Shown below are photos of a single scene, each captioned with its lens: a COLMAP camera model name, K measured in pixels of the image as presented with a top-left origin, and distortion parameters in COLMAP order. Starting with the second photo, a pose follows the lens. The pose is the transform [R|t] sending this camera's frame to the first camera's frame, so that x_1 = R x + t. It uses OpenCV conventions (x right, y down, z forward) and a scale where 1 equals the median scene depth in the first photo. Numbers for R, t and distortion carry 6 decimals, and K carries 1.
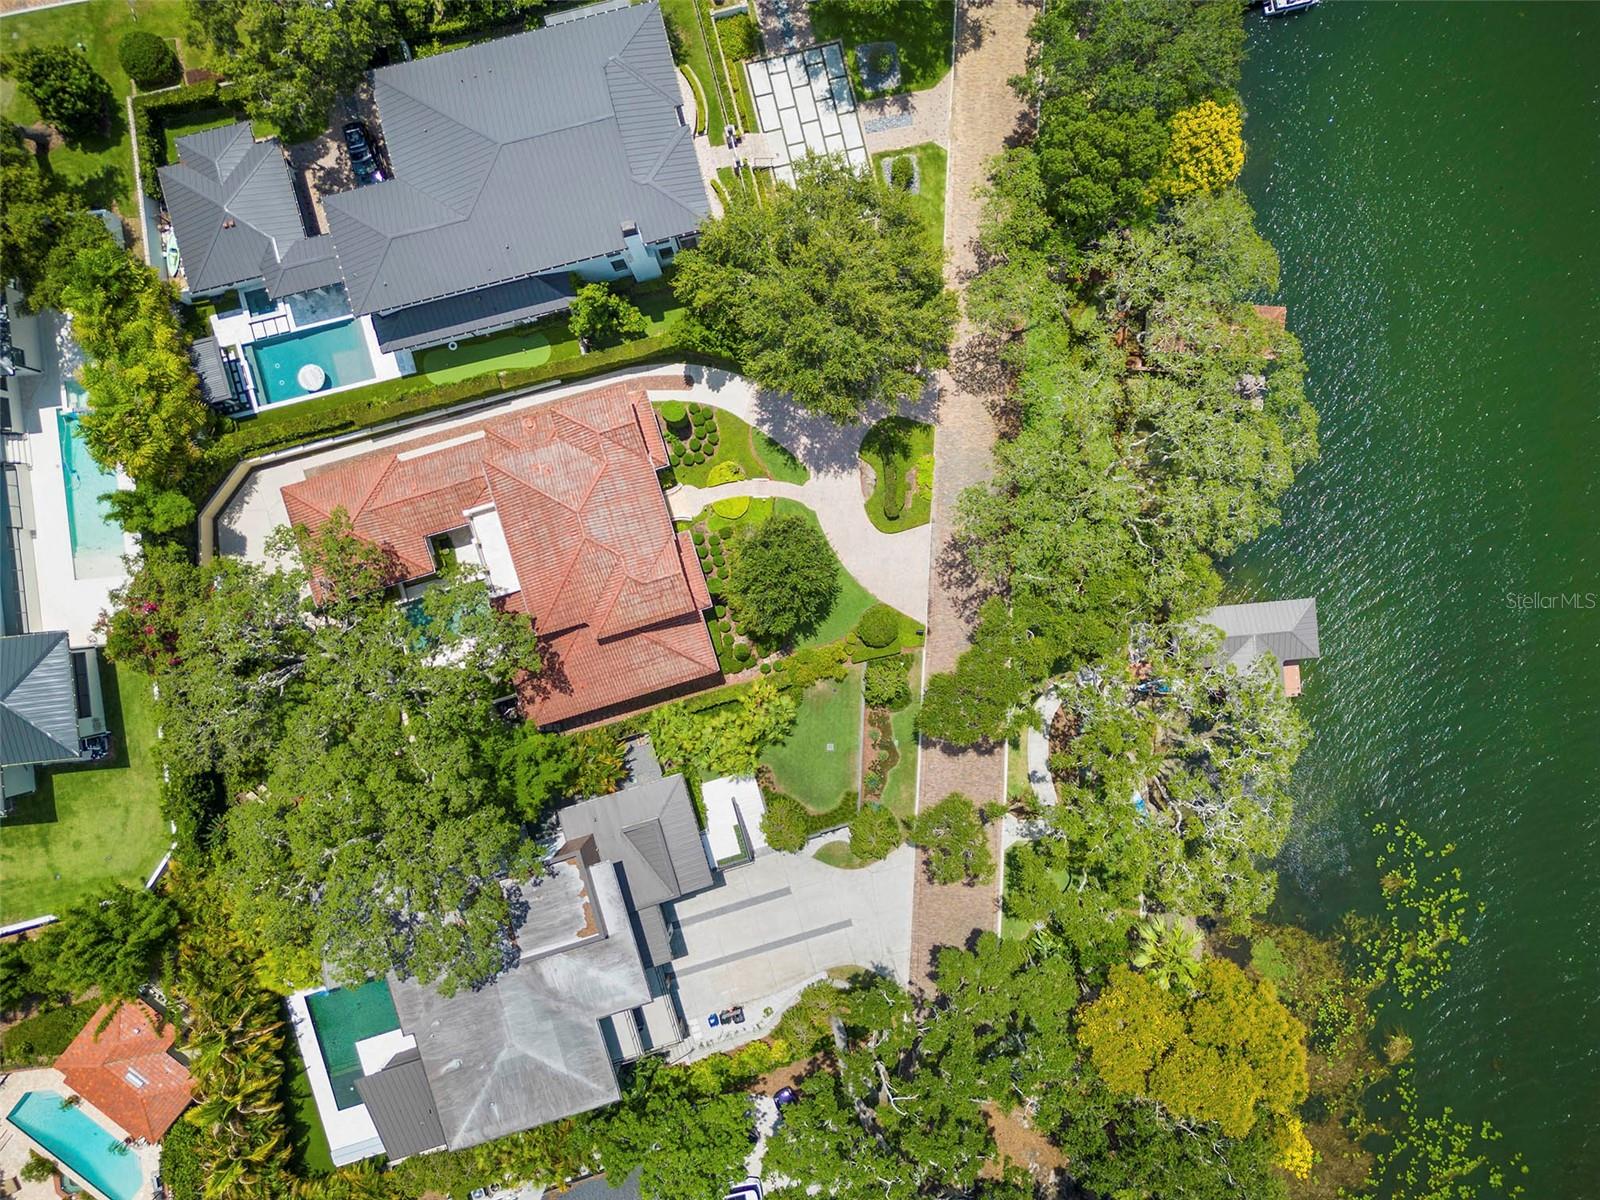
lens RADIAL K [[1129.4, 0, 800.0], [0, 1129.4, 600.0], [0, 0, 1]] dist [0.072495, -0.080411]
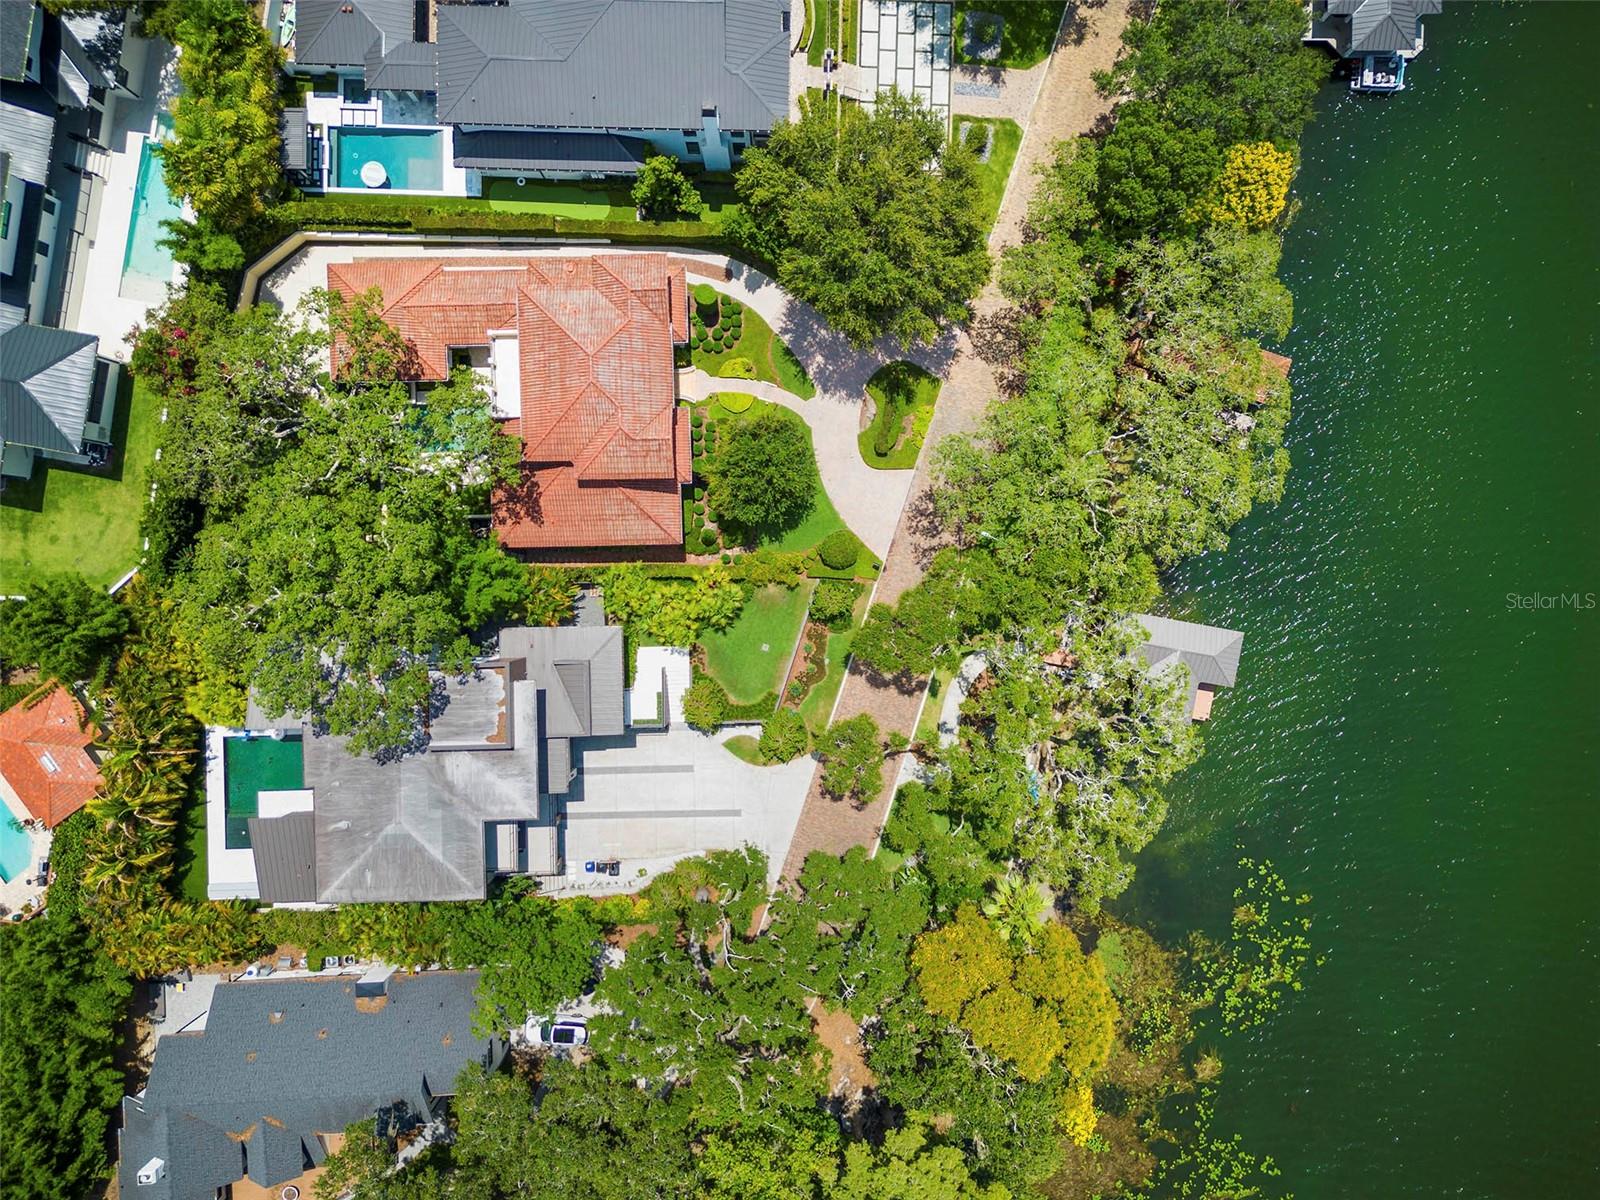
lens RADIAL K [[1129.4, 0, 800.0], [0, 1129.4, 600.0], [0, 0, 1]] dist [0.072495, -0.080411]
pose [[0.963537, 0.267576, 0.000385, 0.048067], [-0.267574, 0.963523, 0.005337, 0.076744], [0.001057, -0.005246, 0.999986, -0.058803]]
